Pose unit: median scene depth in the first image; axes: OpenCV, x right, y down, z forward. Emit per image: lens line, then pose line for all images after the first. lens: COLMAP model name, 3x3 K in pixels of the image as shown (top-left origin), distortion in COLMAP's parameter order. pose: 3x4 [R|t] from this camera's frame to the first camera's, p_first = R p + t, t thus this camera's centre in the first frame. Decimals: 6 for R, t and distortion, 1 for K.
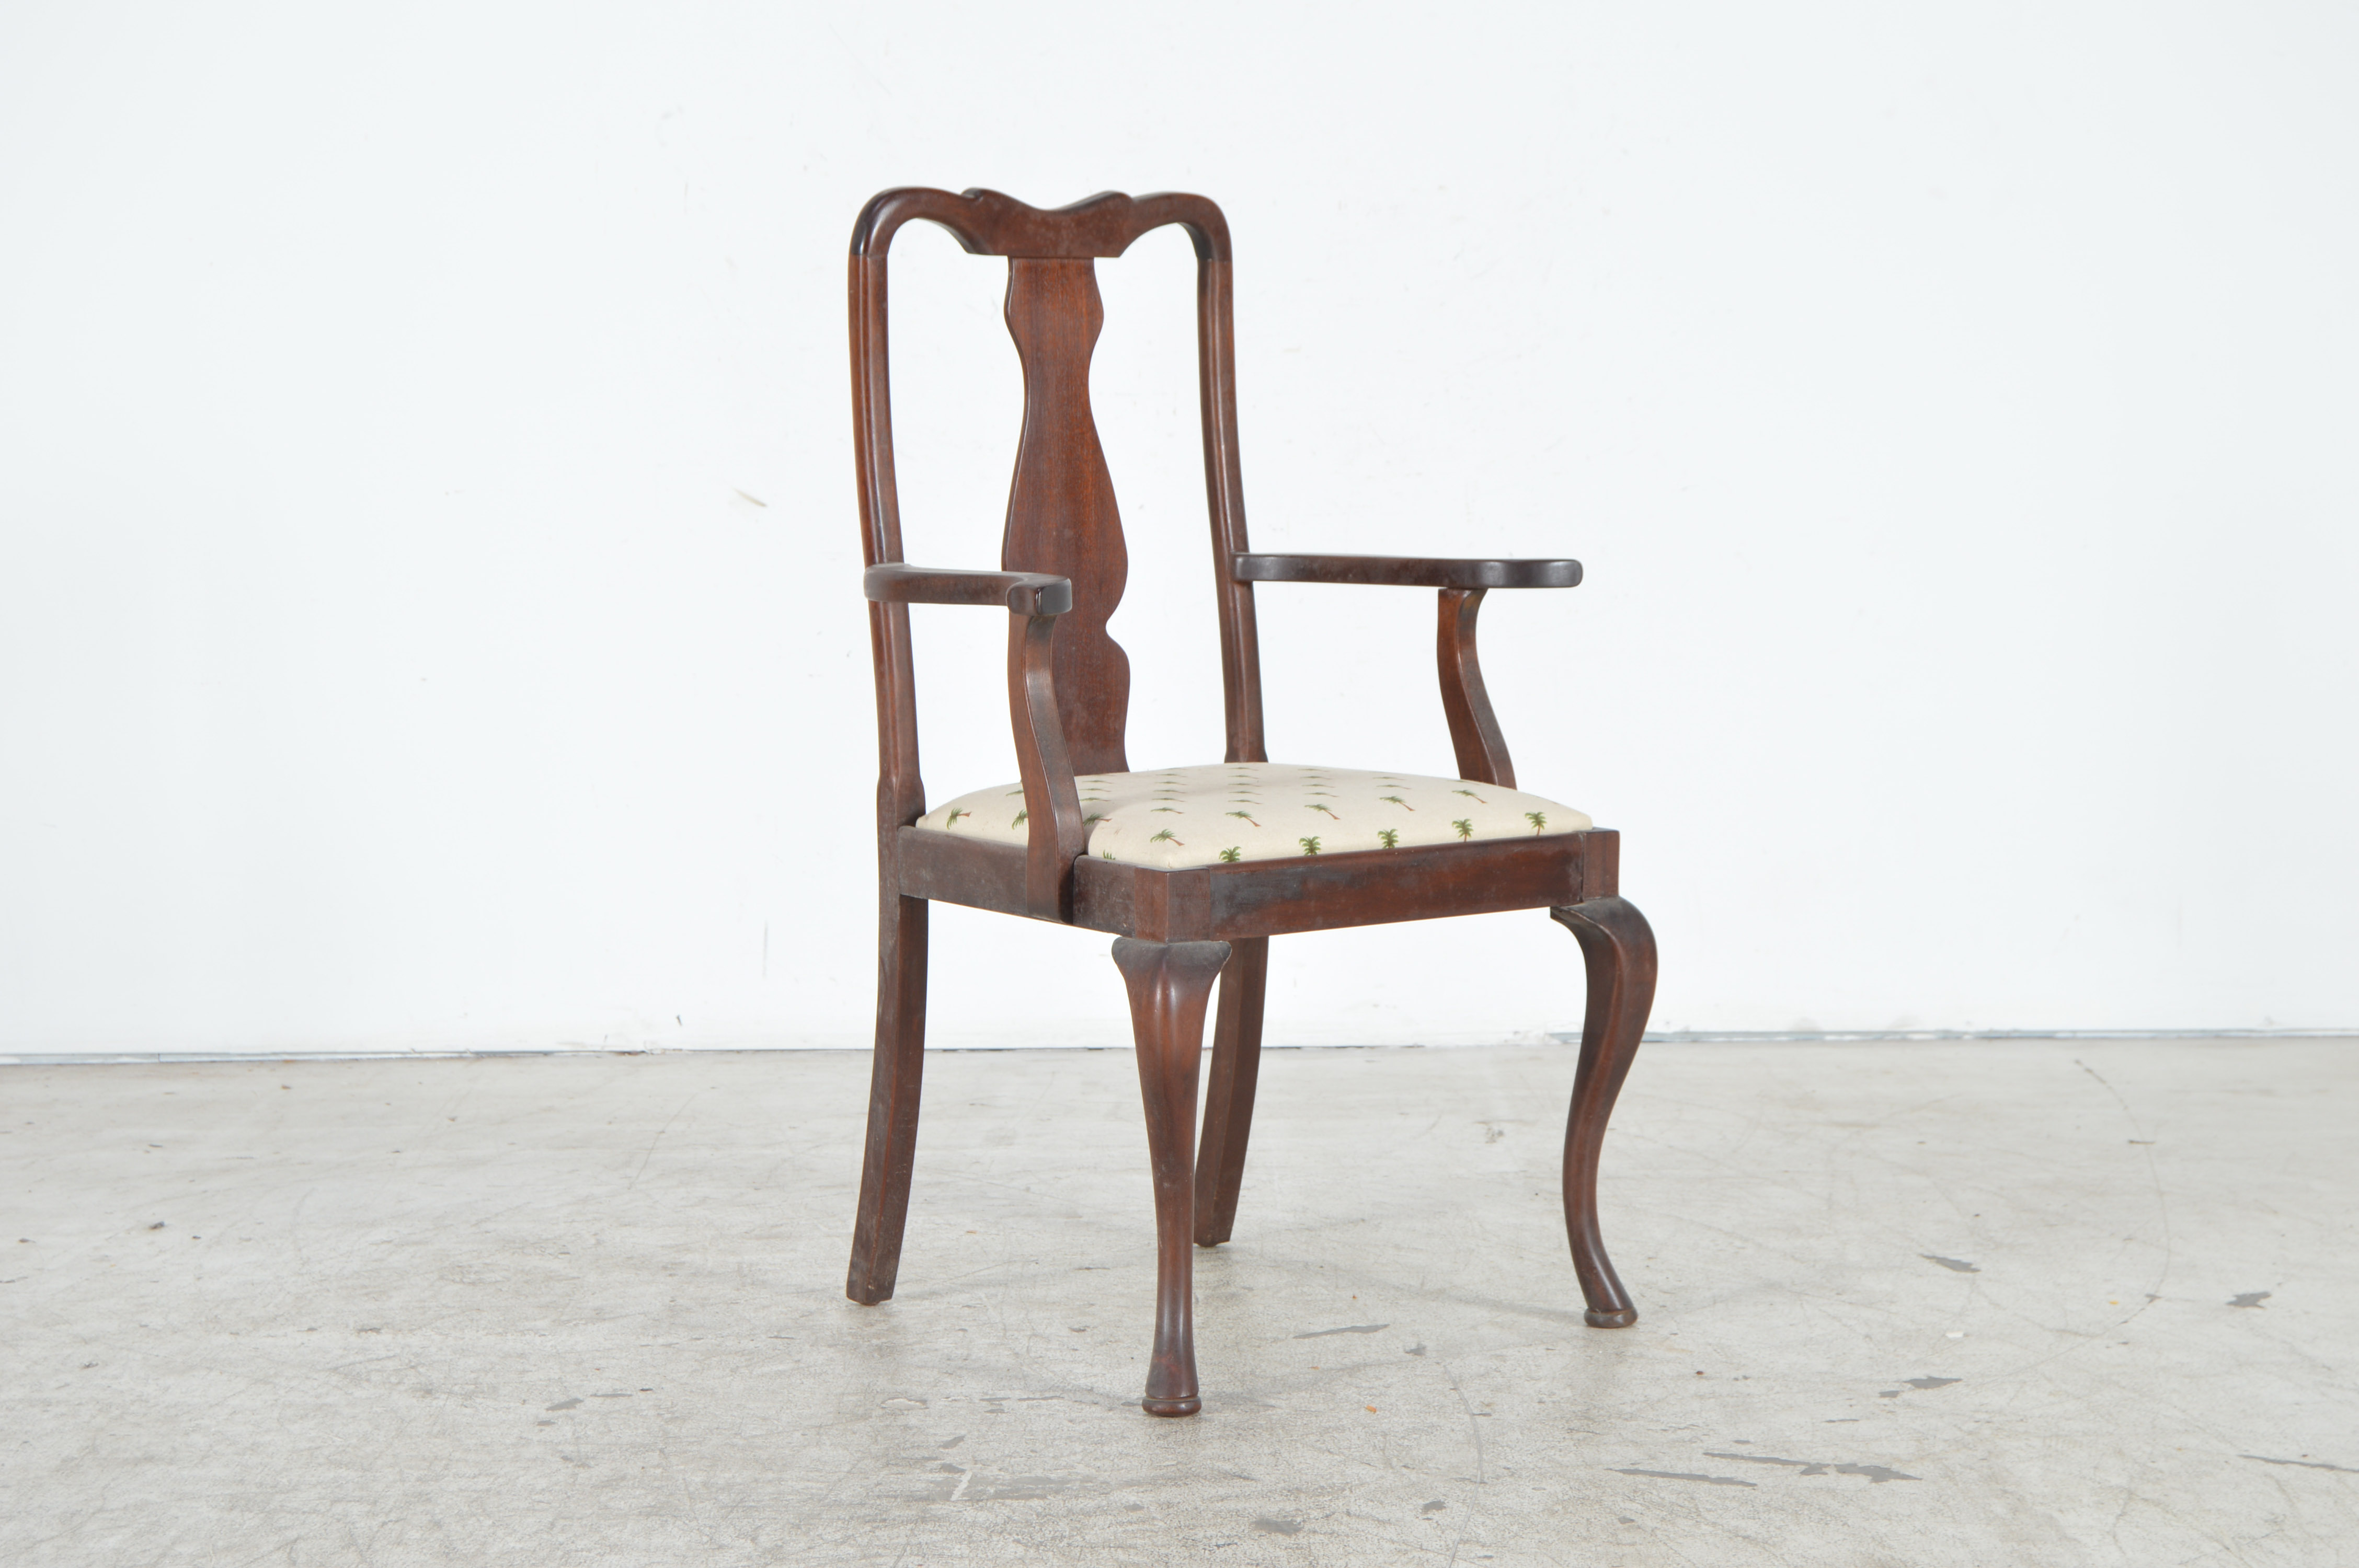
lens RADIAL K [[4307.1, 0, 1179.5], [0, 4307.1, 784.0], [0, 0, 1]] dist [-0.017943, -0.047806]
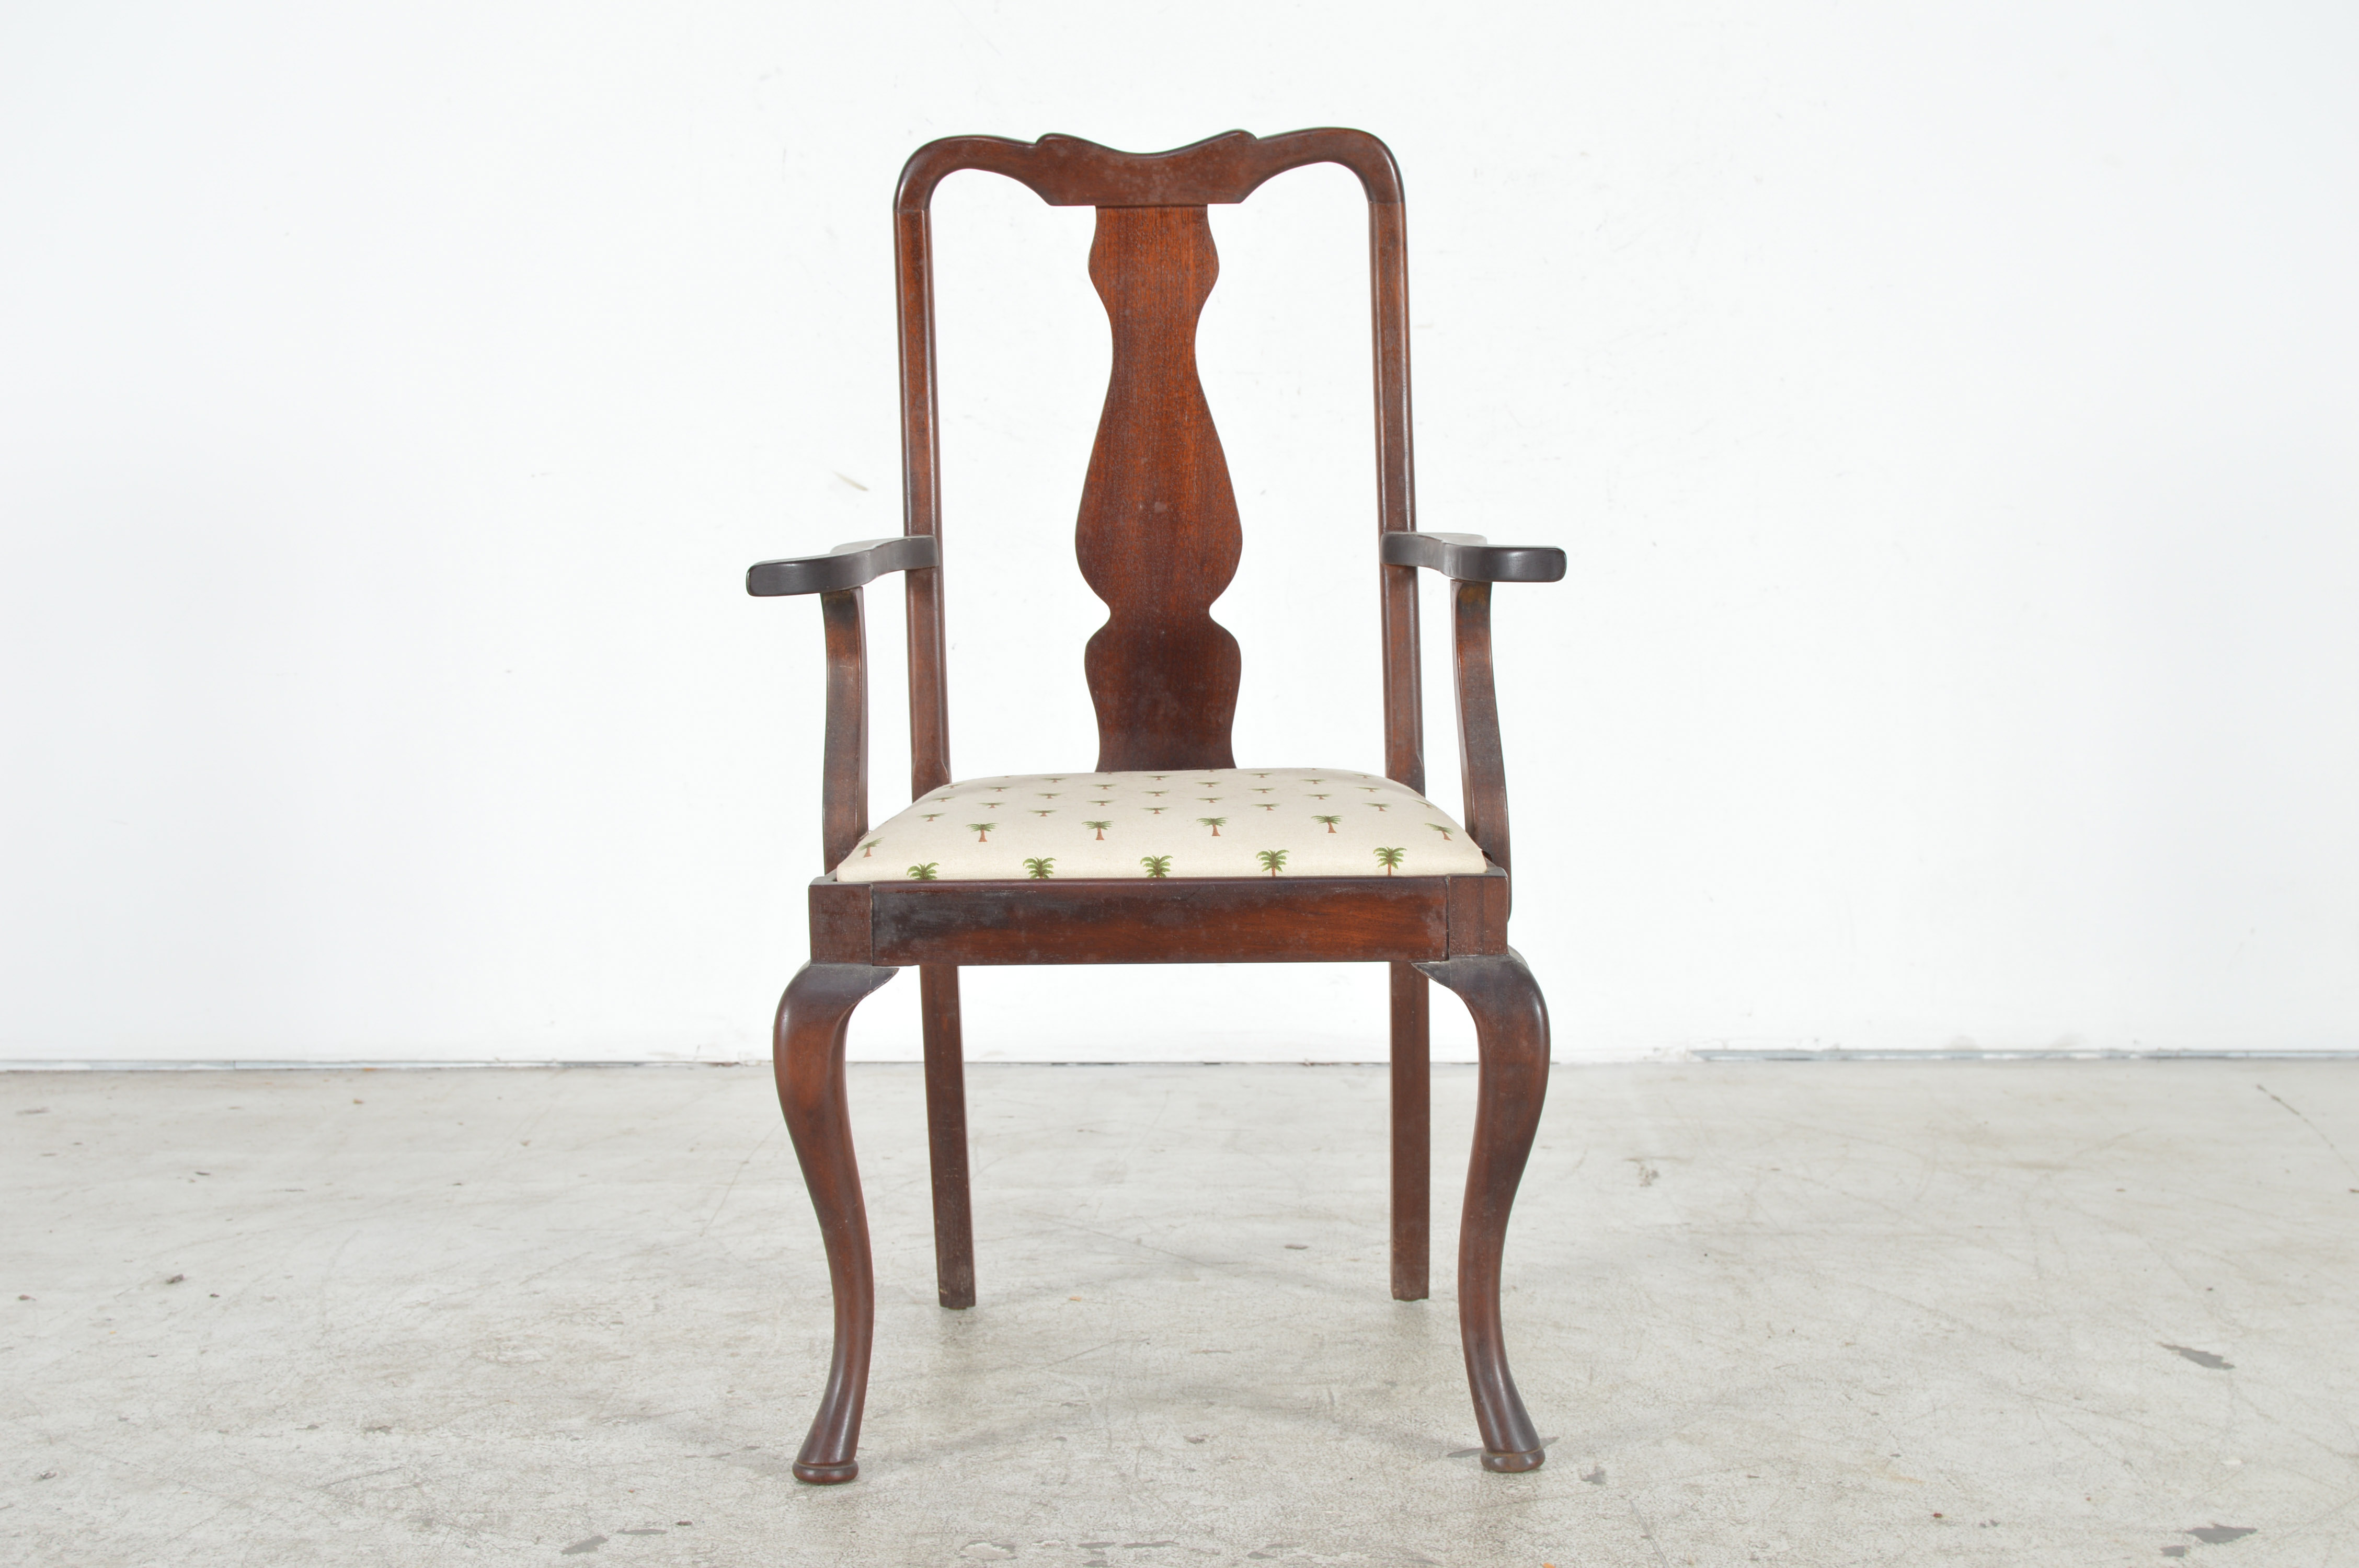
lens RADIAL K [[3710.7, 0, 1179.5], [0, 3710.7, 784.0], [0, 0, 1]] dist [-0.048449, 0.043531]
pose [[0.999647, 0.004921, -0.026114, -0.008258], [-0.004688, 0.999949, 0.008996, -0.010901], [0.026157, -0.008871, 0.999618, 0.269440]]
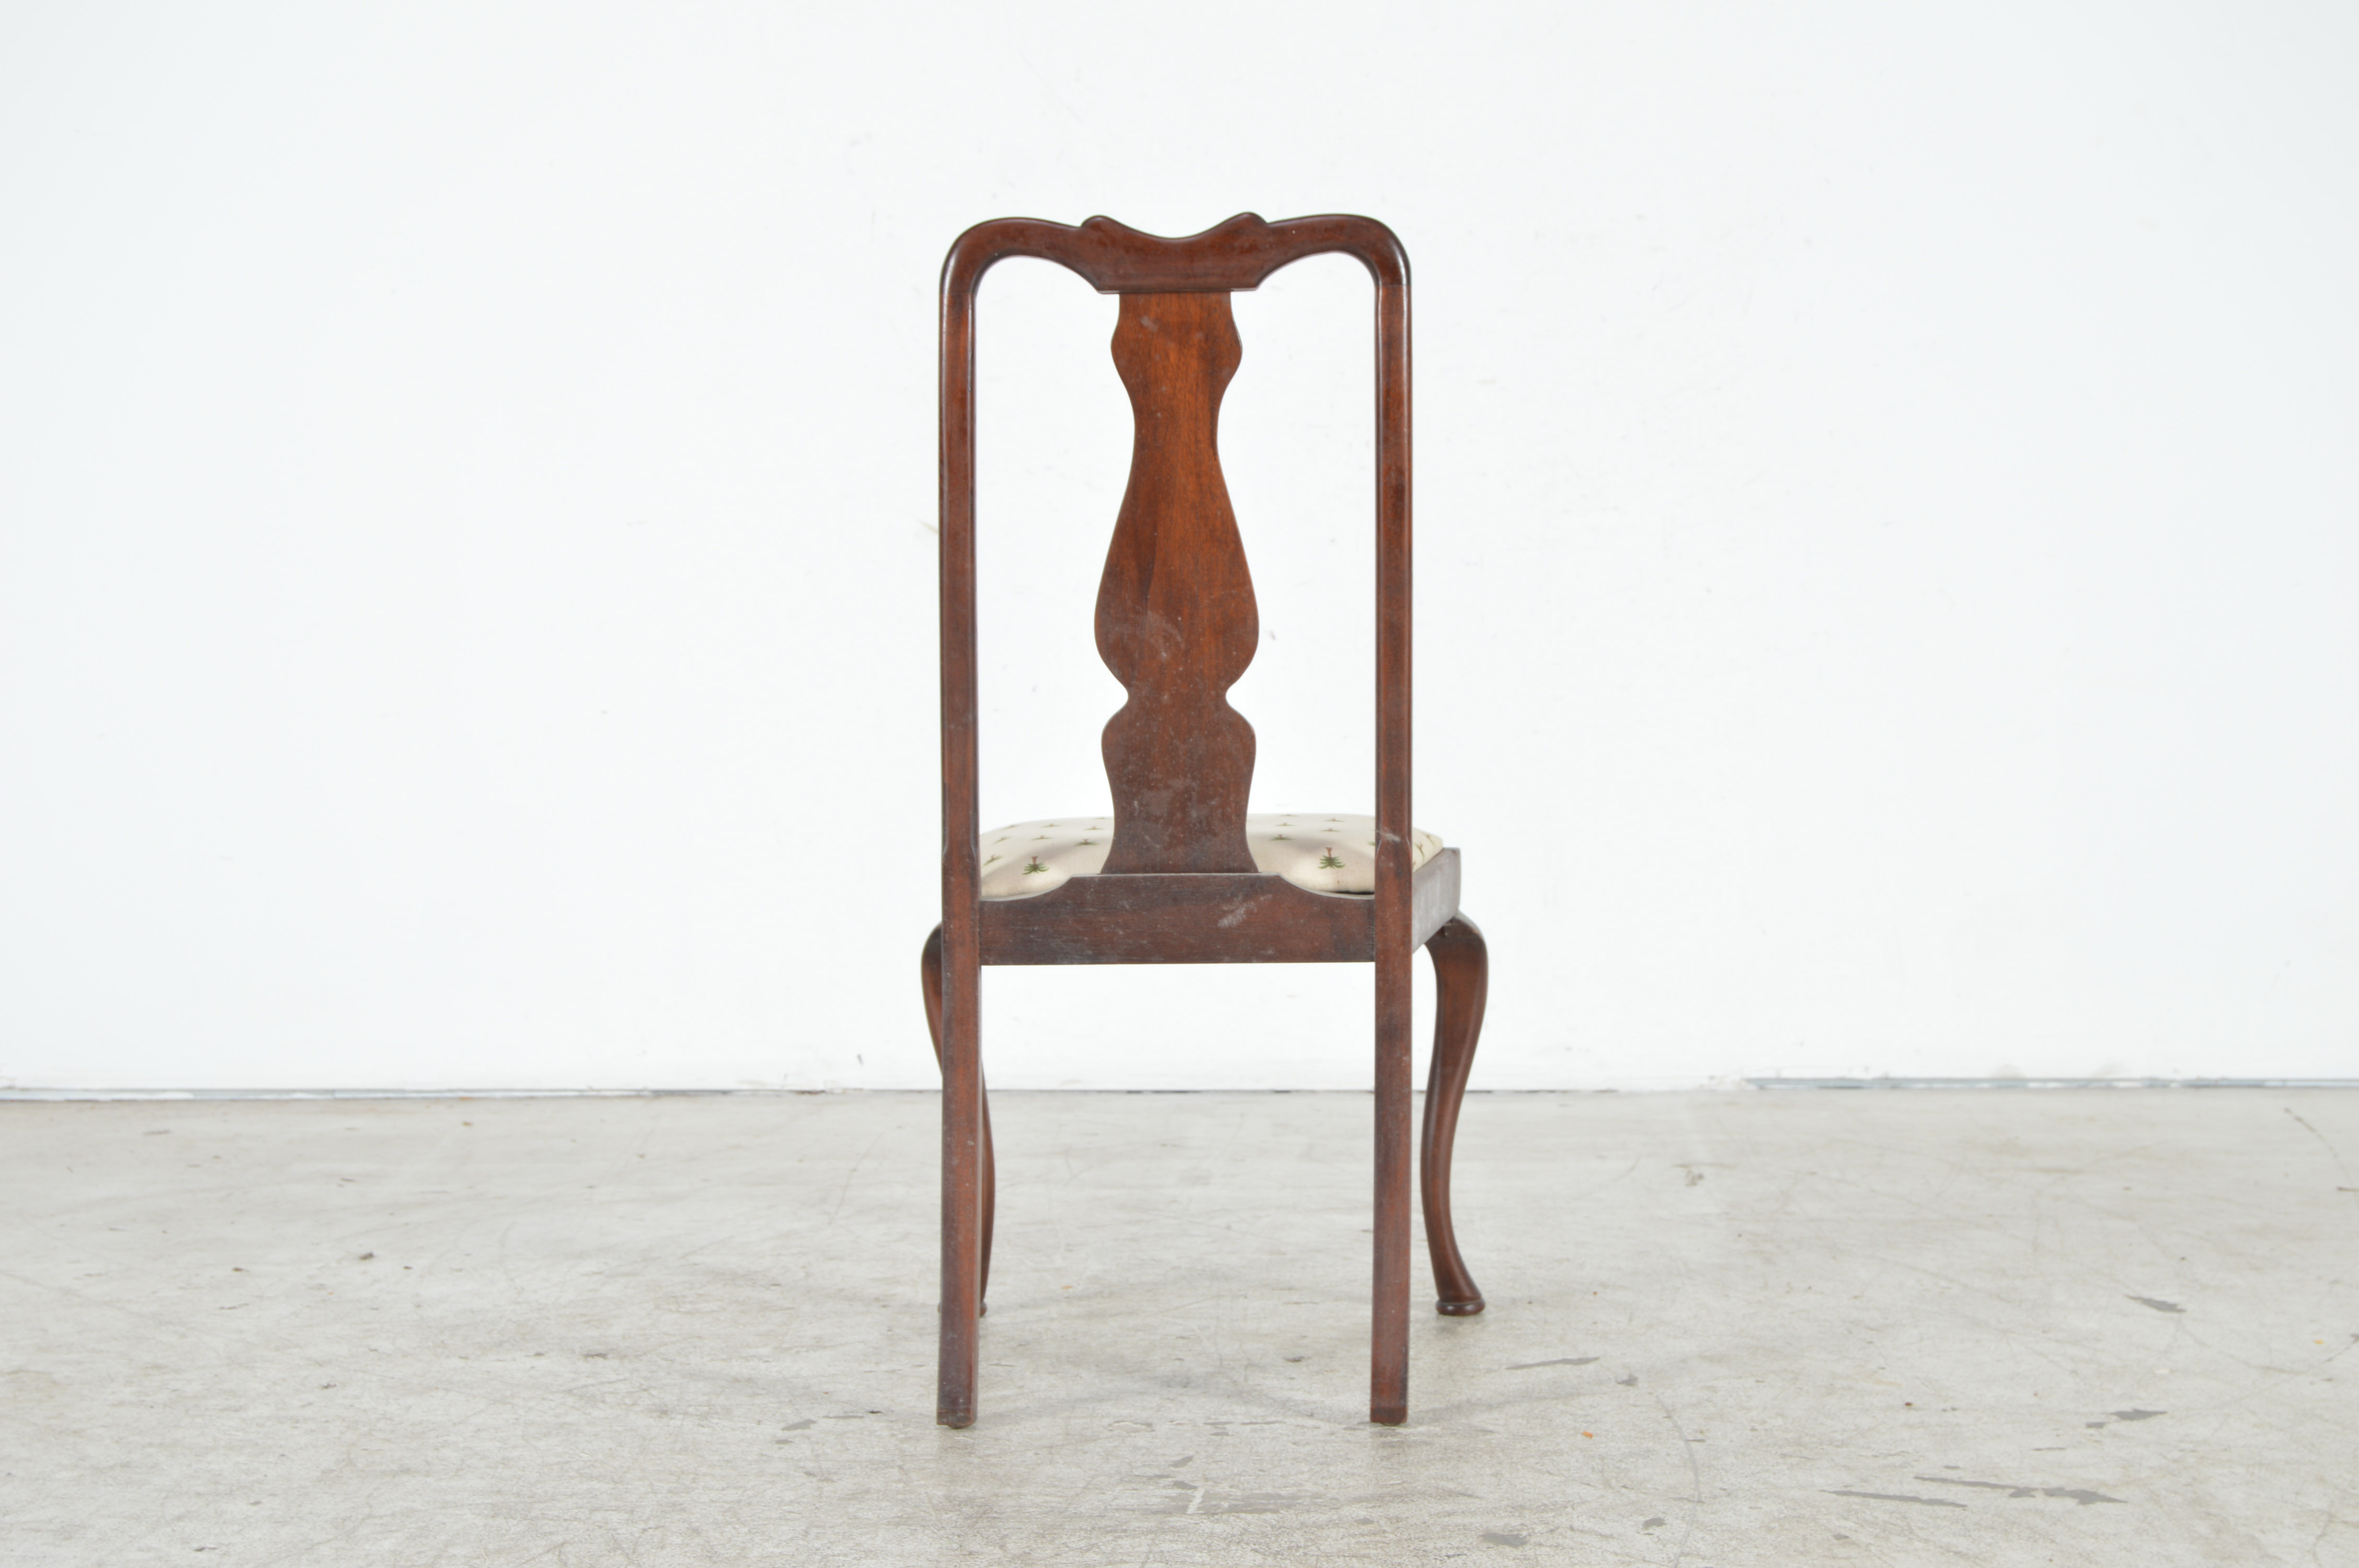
lens RADIAL K [[4750.3, 0, 1179.5], [0, 4750.3, 784.0], [0, 0, 1]] dist [-0.011595, -0.048997]
pose [[0.999649, 0.005076, -0.025989, -0.022433], [-0.005268, 0.999959, -0.007309, -0.000841], [0.025950, 0.007443, 0.999636, -0.124857]]
